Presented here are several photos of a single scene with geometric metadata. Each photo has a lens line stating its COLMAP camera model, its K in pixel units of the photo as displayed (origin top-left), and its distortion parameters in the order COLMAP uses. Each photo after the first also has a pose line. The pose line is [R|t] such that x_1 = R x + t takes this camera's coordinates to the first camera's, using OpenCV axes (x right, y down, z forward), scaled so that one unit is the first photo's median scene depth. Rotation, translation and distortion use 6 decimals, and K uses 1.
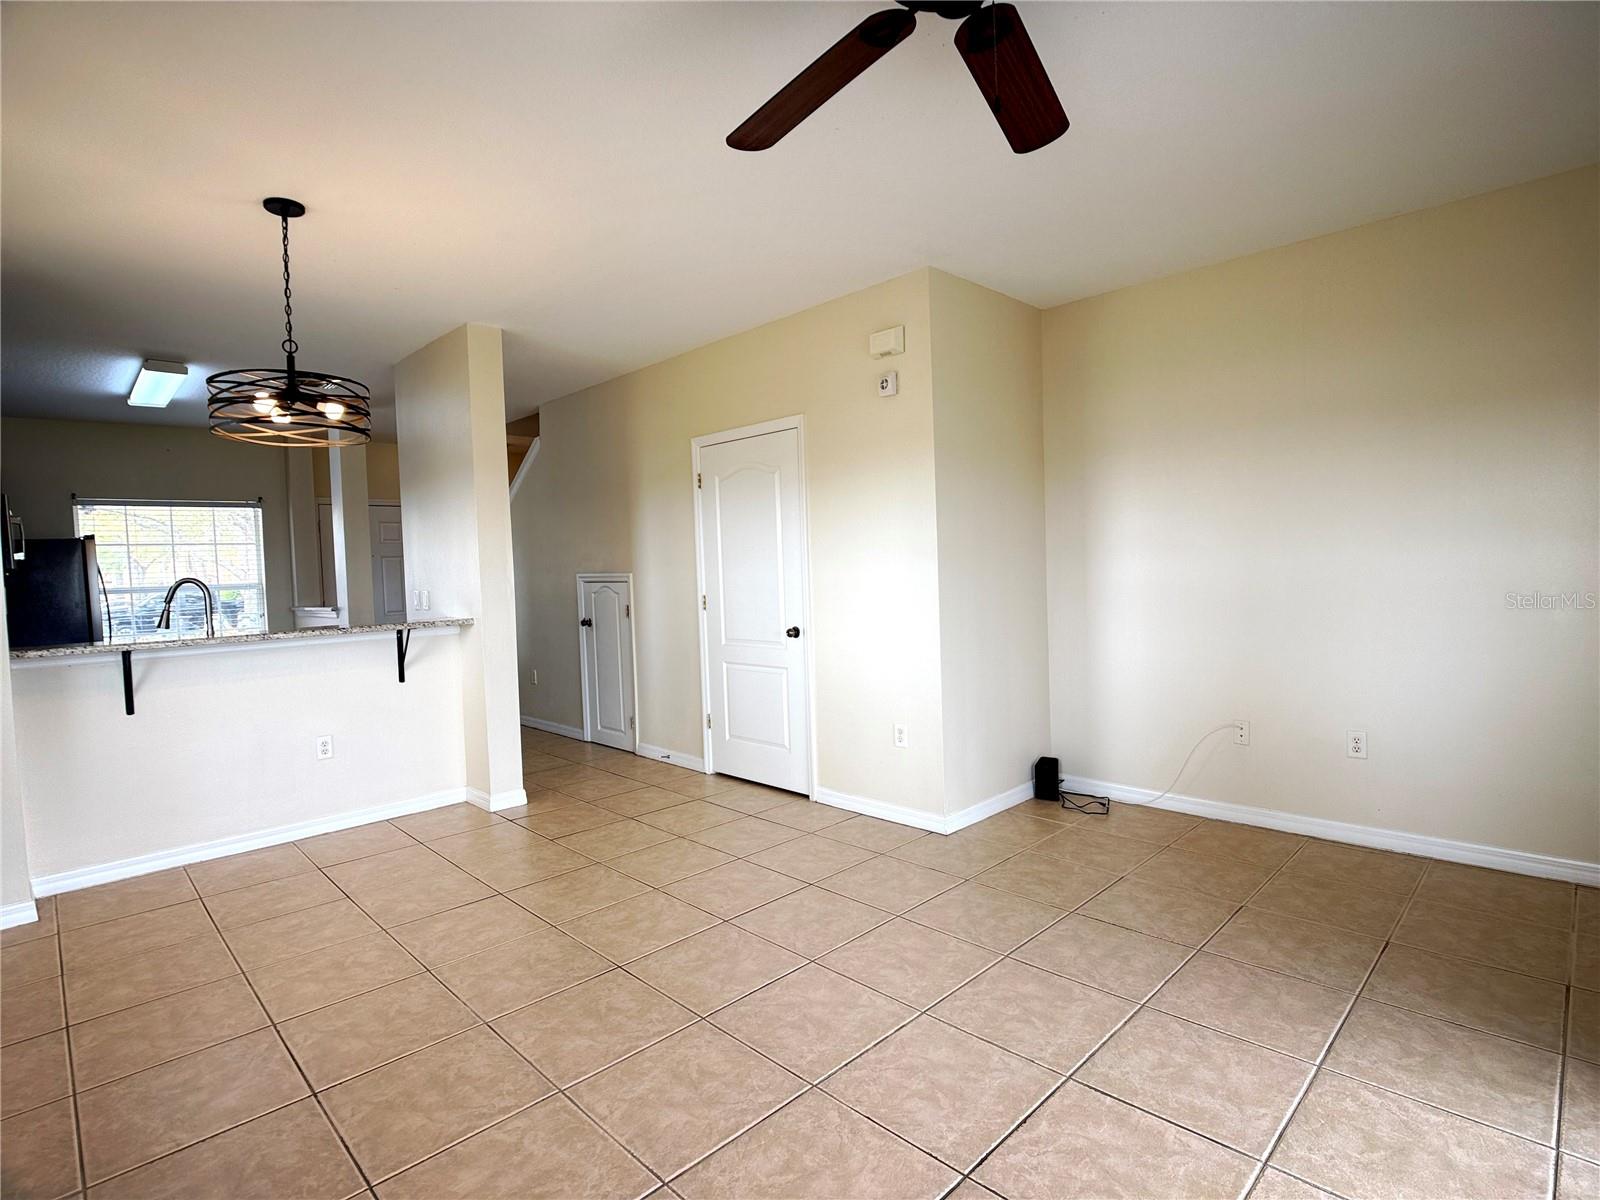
lens RADIAL K [[809.9, 0, 796.9], [0, 809.9, 604.0], [0, 0, 1]] dist [-0.010731, -0.009292]
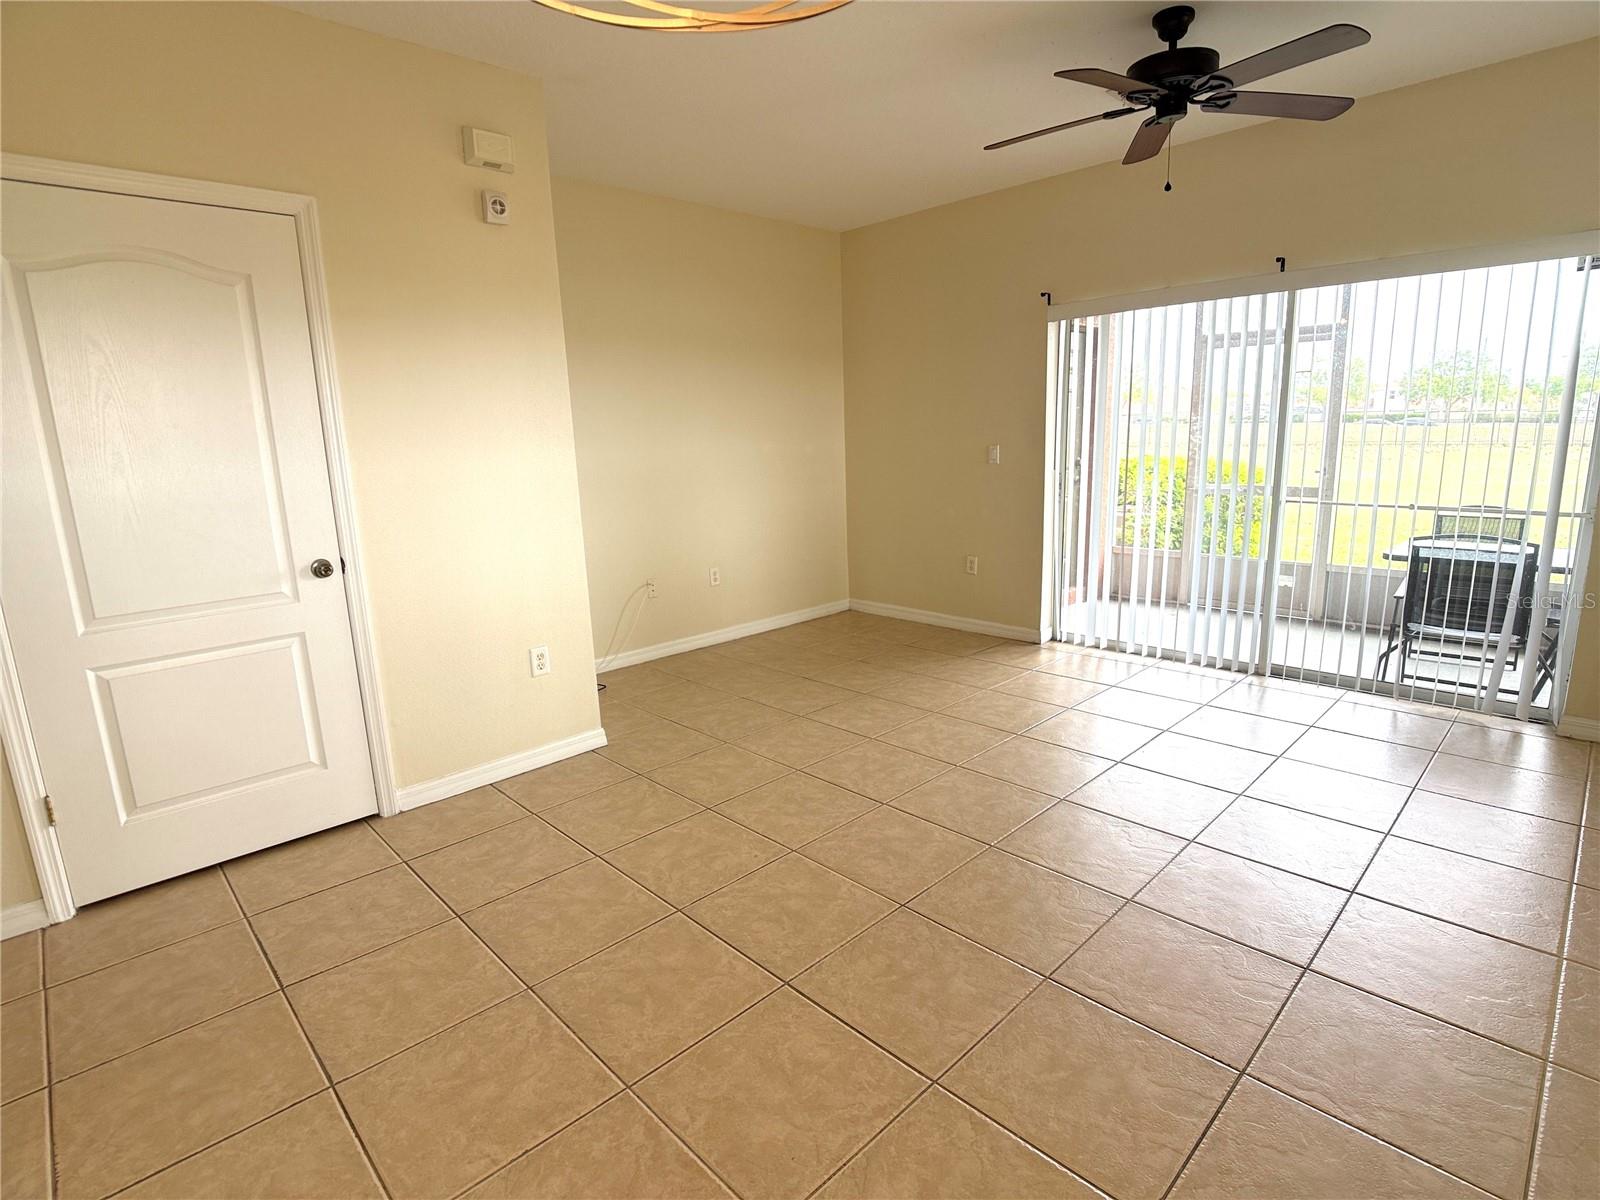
lens RADIAL K [[809.9, 0, 810.6], [0, 809.9, 602.8], [0, 0, 1]] dist [-0.010731, -0.009292]
pose [[0.000633, -0.172935, 0.984933, -0.675039], [0.086181, 0.981278, 0.172238, -0.014225], [-0.996279, 0.084773, 0.015525, 0.708732]]
